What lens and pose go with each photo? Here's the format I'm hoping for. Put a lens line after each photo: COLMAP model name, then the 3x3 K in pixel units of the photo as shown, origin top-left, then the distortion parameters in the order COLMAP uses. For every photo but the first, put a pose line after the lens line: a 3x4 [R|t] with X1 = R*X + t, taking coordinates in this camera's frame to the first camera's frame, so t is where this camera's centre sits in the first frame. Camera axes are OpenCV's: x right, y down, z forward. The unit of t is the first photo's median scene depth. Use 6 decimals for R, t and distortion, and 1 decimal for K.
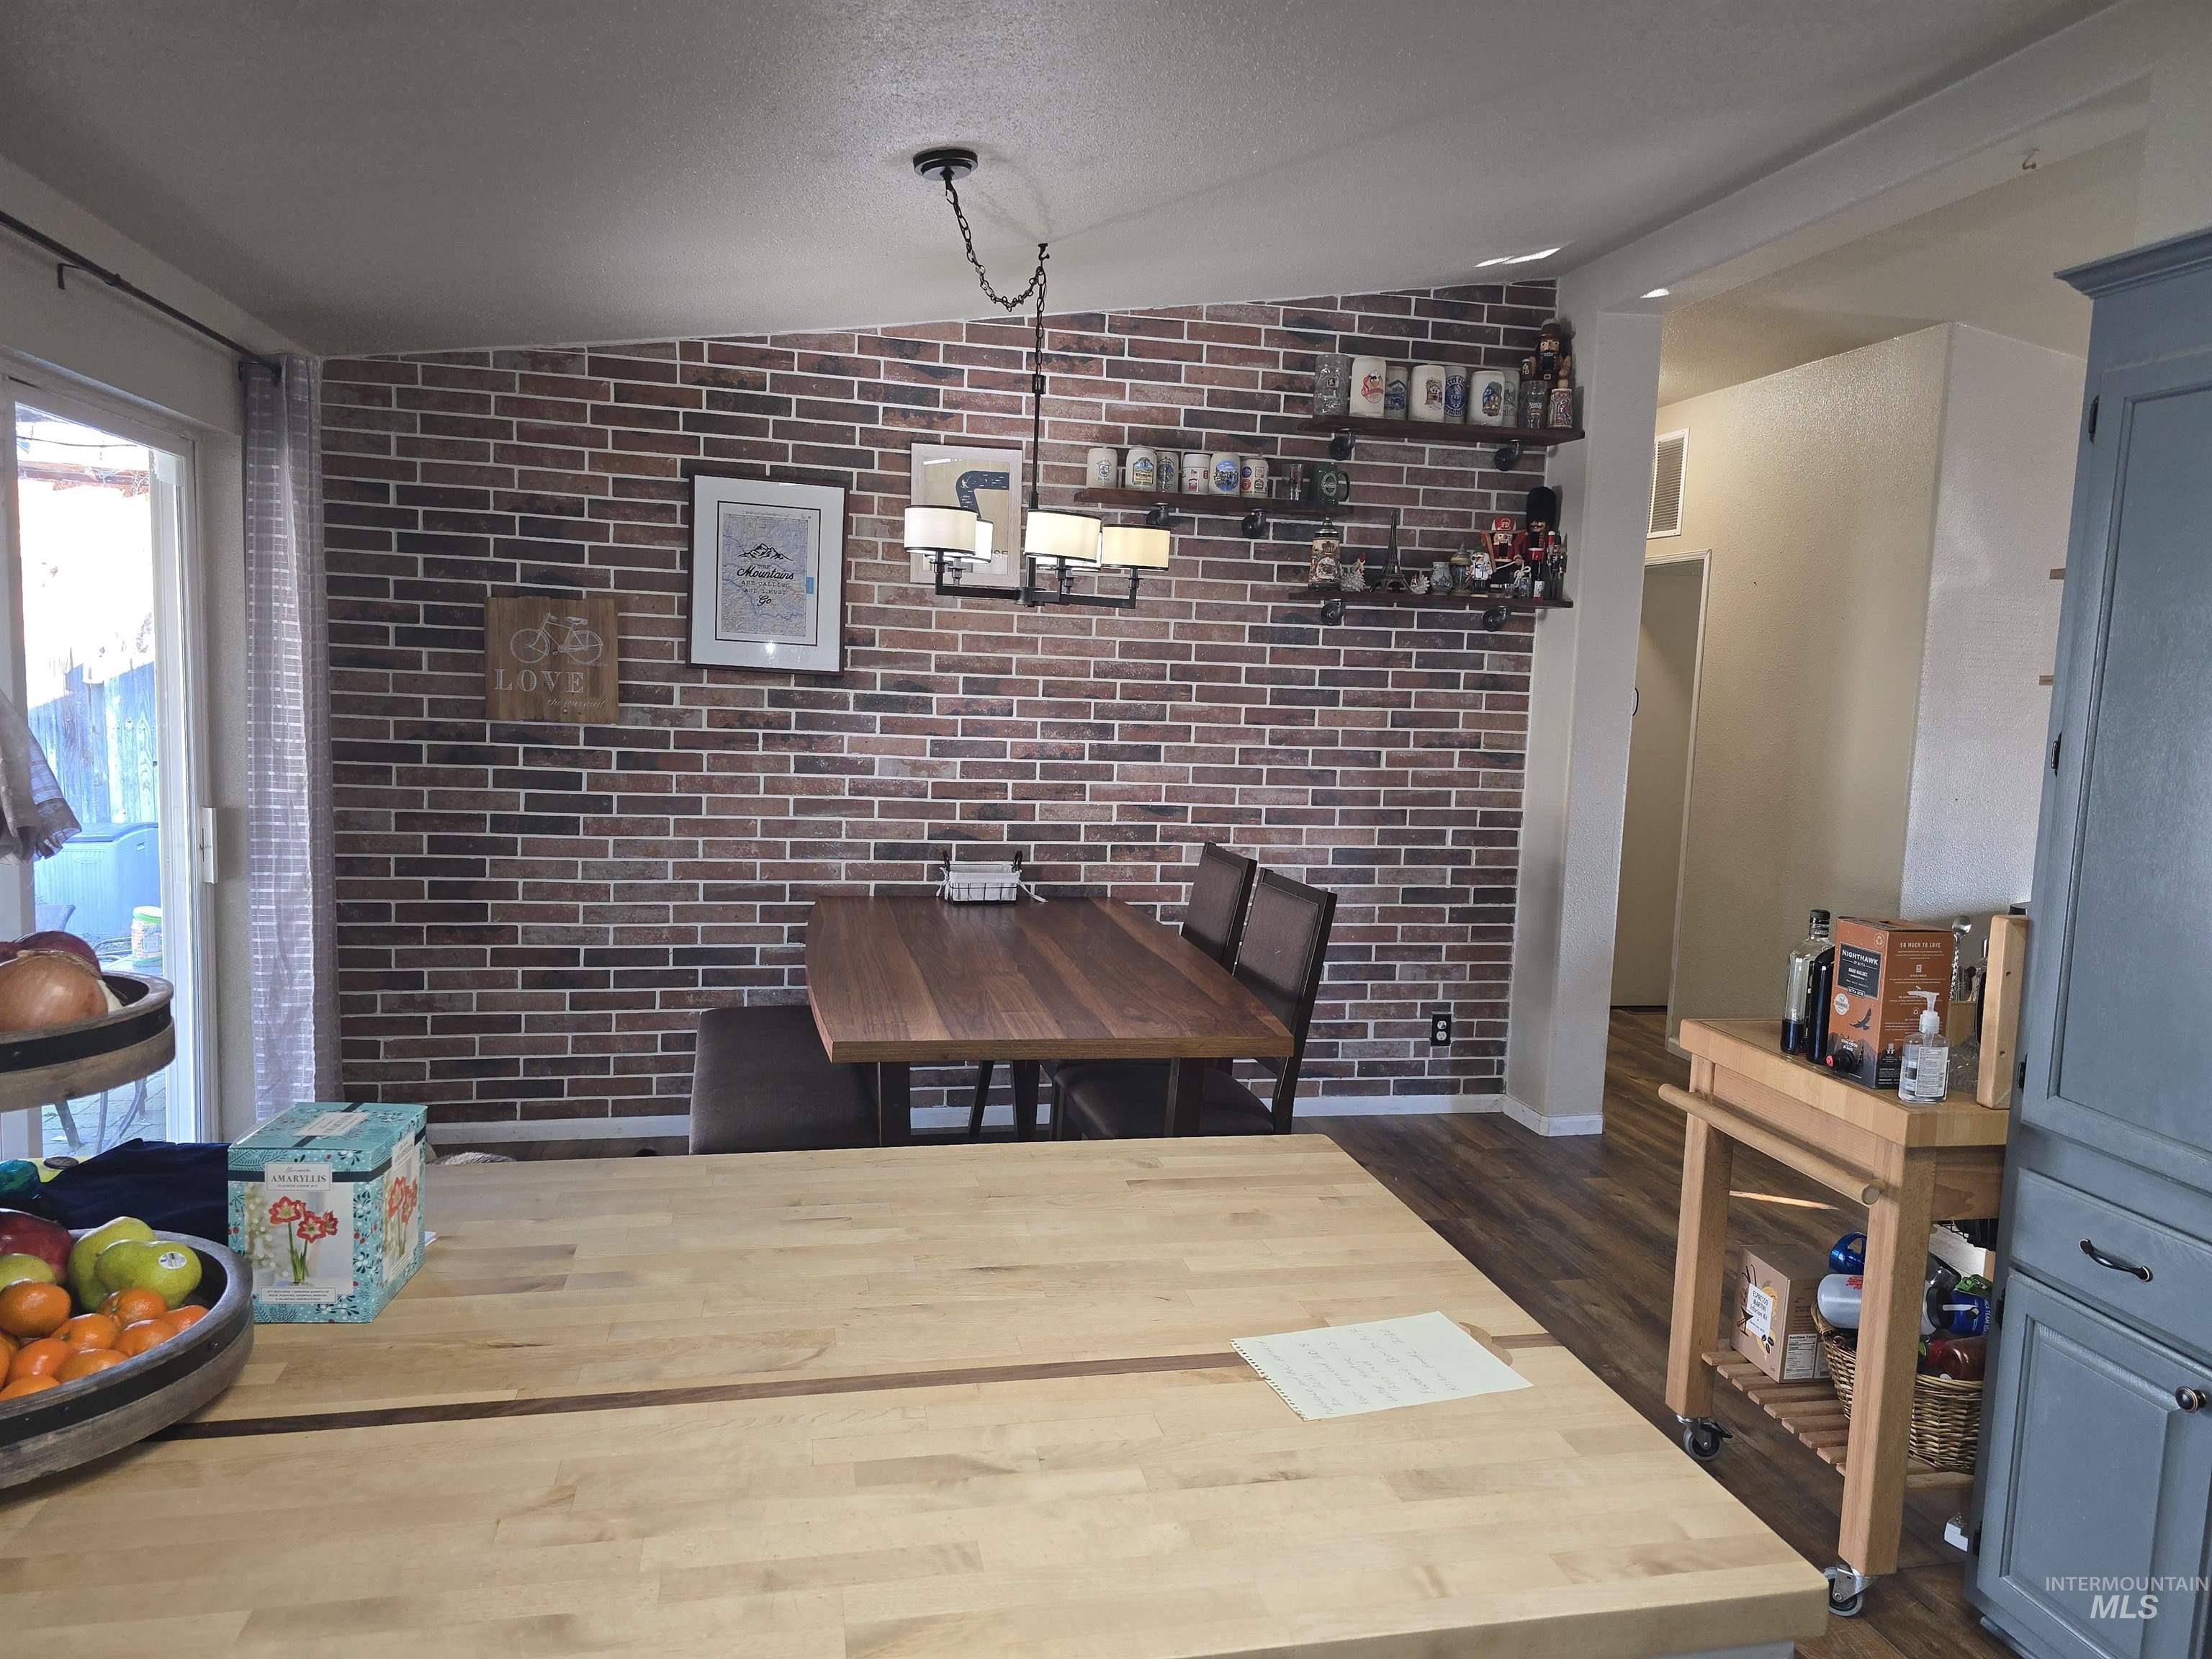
lens RADIAL K [[1455.5, 0, 1109.5], [0, 1455.5, 821.9], [0, 0, 1]] dist [-0.028260, -0.007446]
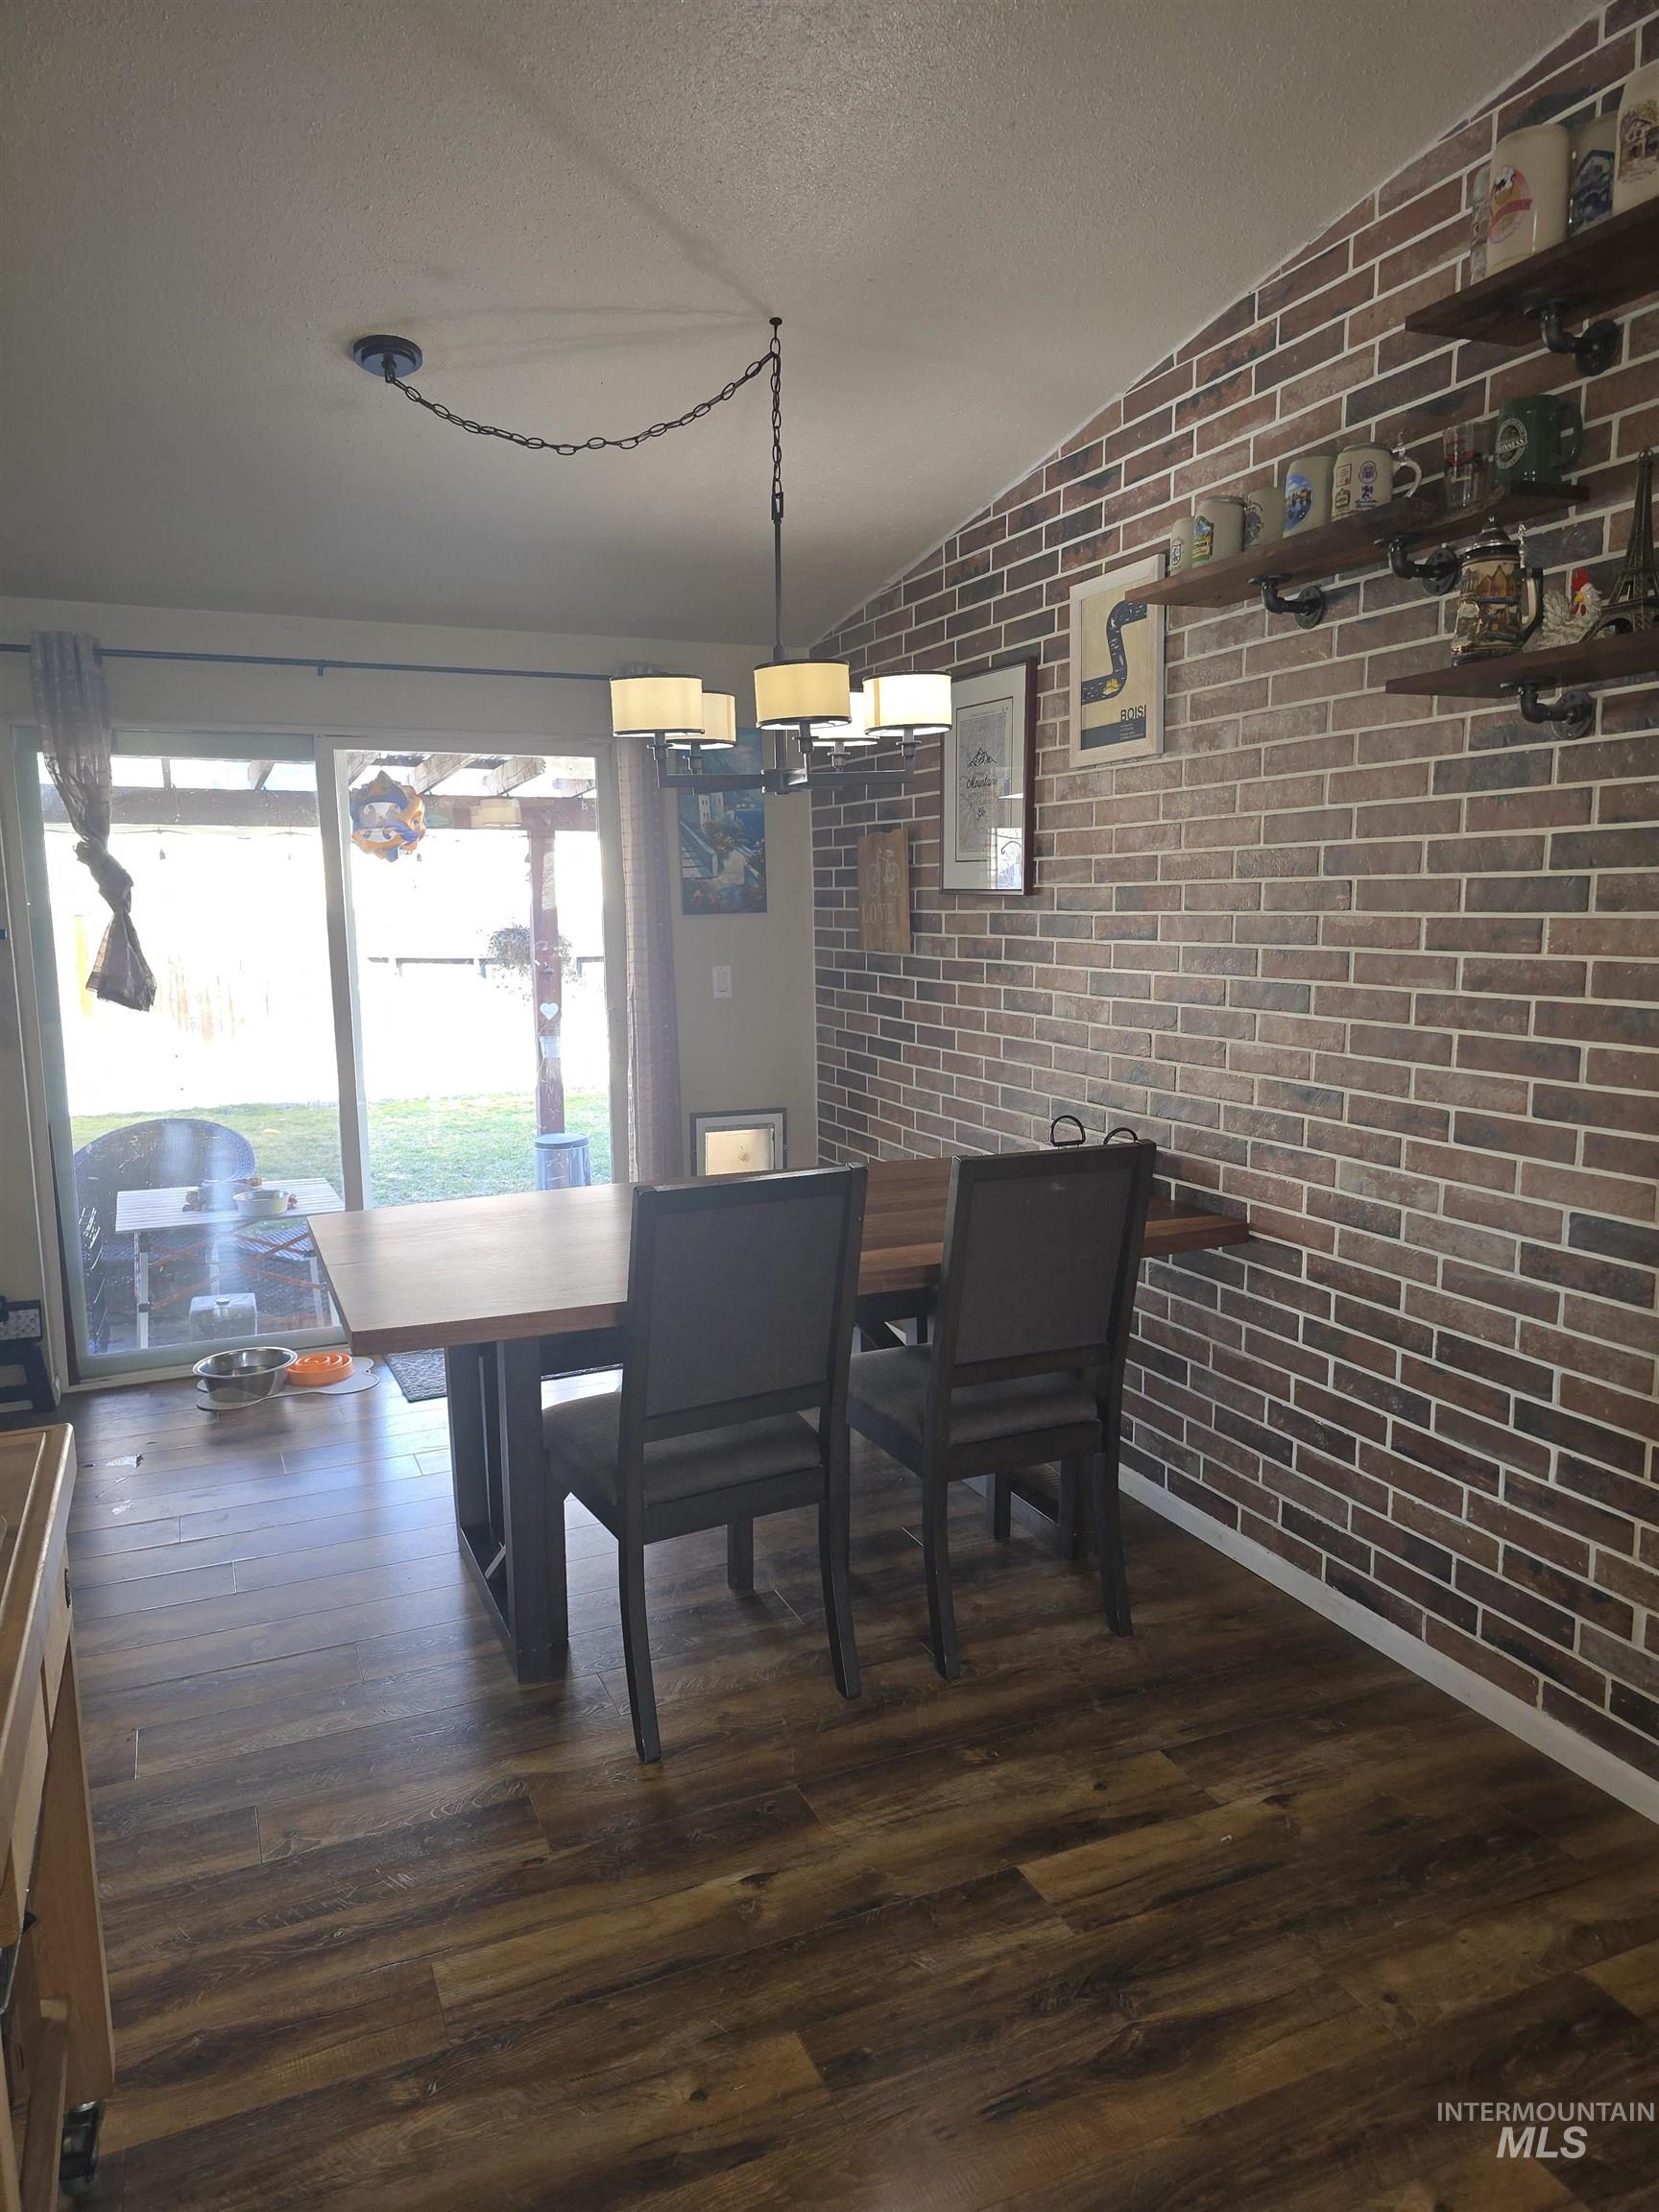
lens RADIAL K [[1455.5, 0, 815.2], [0, 1455.5, 1148.1], [0, 0, 1]] dist [-0.028260, -0.007446]
pose [[0.174633, 0.121326, -0.977130, 0.611071], [-0.086395, 0.990440, 0.107539, -0.034426], [0.980836, 0.065640, 0.183445, 0.720433]]
